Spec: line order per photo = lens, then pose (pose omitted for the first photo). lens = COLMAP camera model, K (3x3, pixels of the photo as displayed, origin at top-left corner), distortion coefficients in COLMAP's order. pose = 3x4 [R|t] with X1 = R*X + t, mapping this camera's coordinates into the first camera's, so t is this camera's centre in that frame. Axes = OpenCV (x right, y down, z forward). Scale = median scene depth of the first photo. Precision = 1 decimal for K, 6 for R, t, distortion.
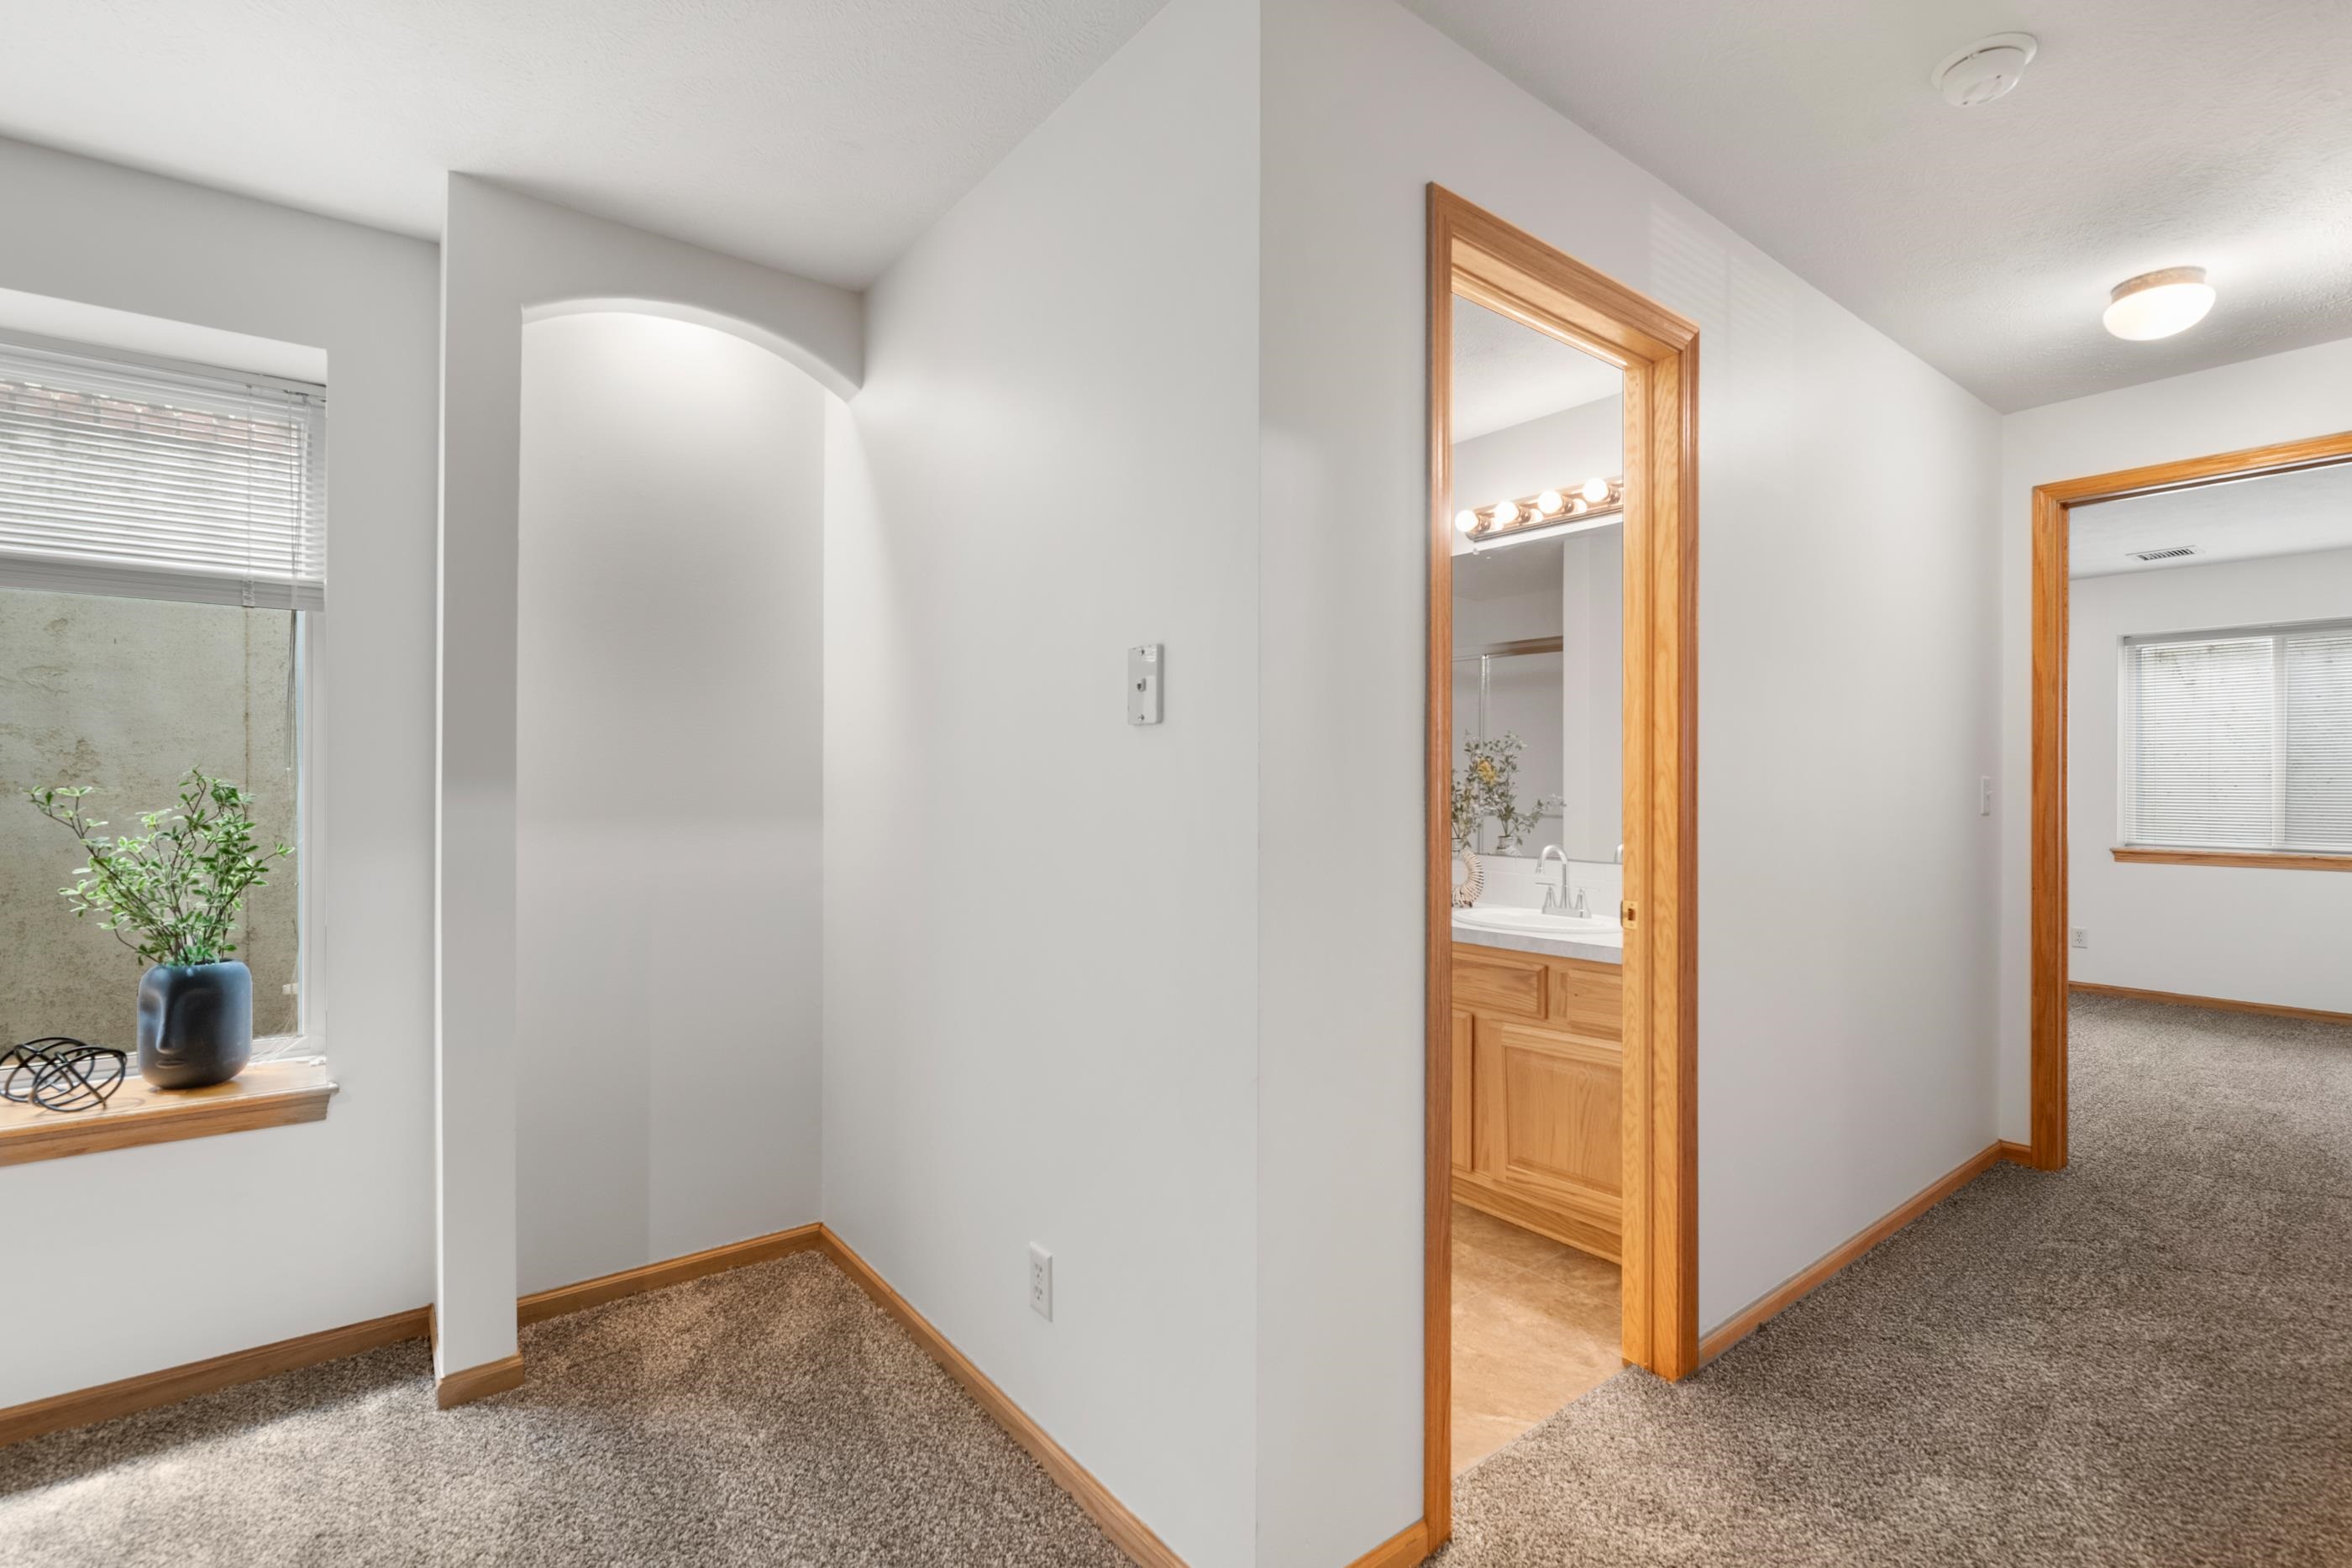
lens RADIAL K [[1062.3, 0, 1176.0], [0, 1062.3, 784.0], [0, 0, 1]] dist [0.000241, -0.000093]
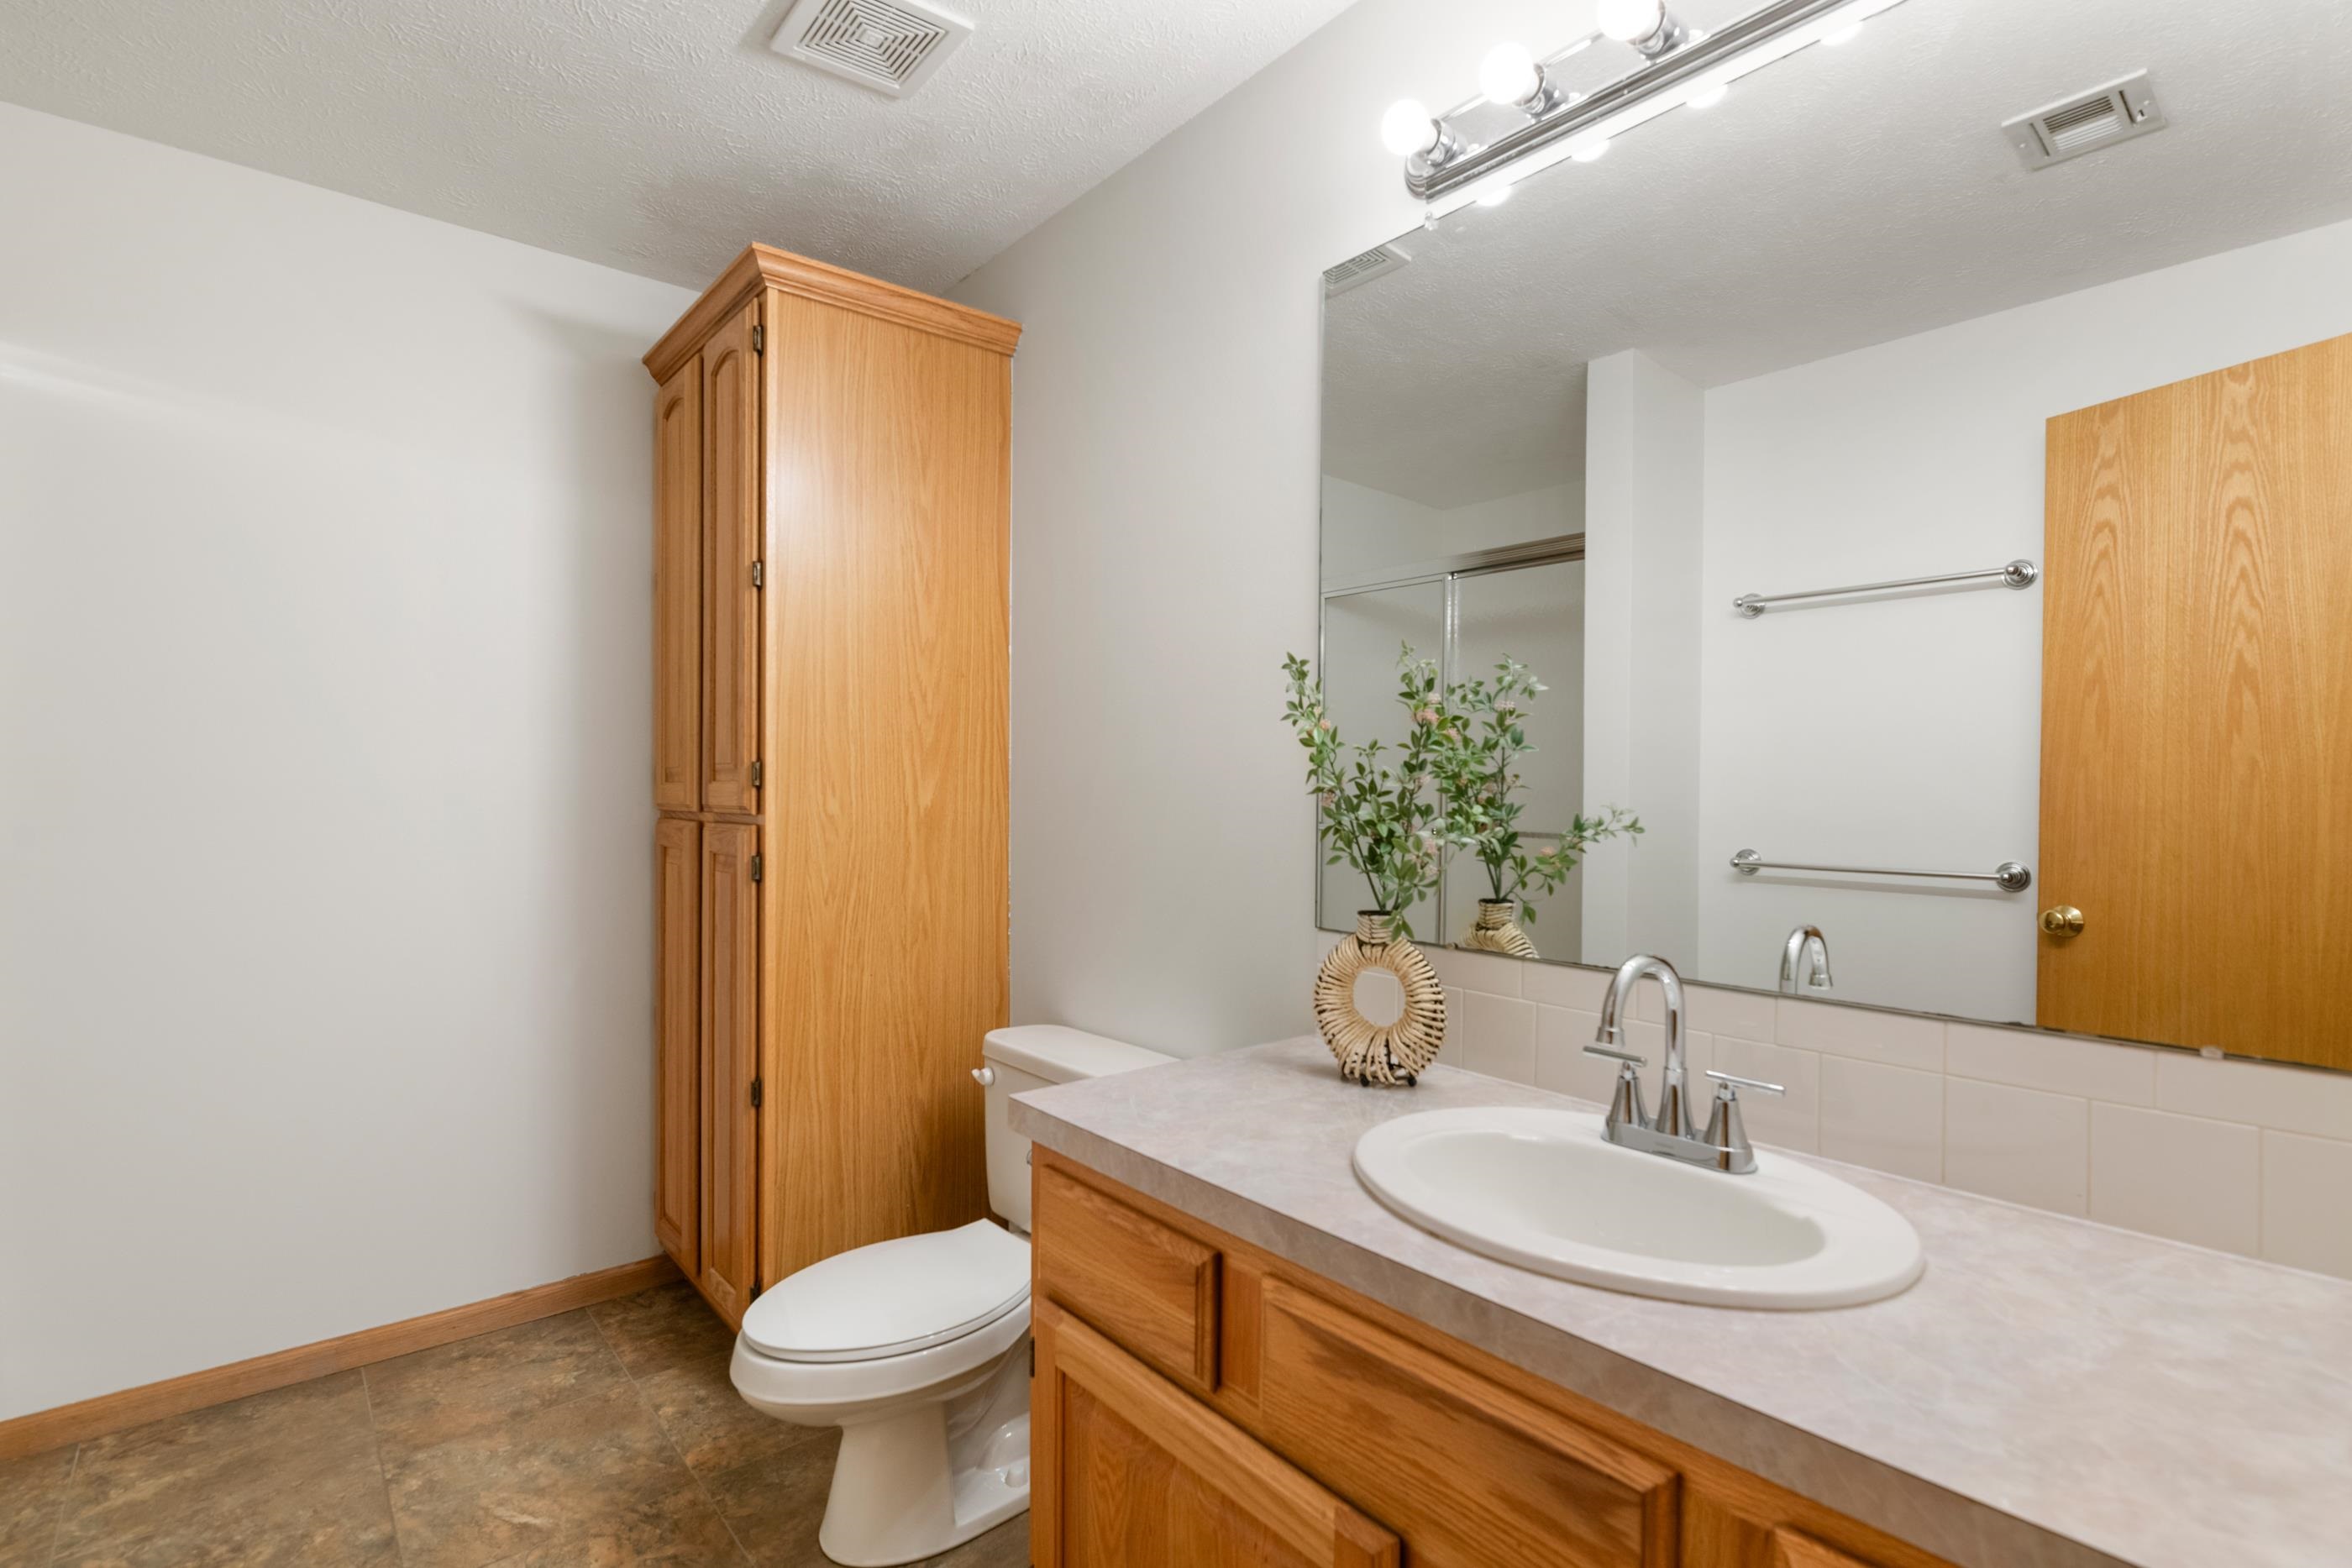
lens RADIAL K [[1111.0, 0, 1176.0], [0, 1111.0, 784.0], [0, 0, 1]] dist [-0.002312, -0.000147]
pose [[0.999259, 0.005398, 0.038107, 0.168798], [-0.005242, 0.999978, -0.004178, 0.004724], [-0.038129, 0.003975, 0.999265, 0.574198]]
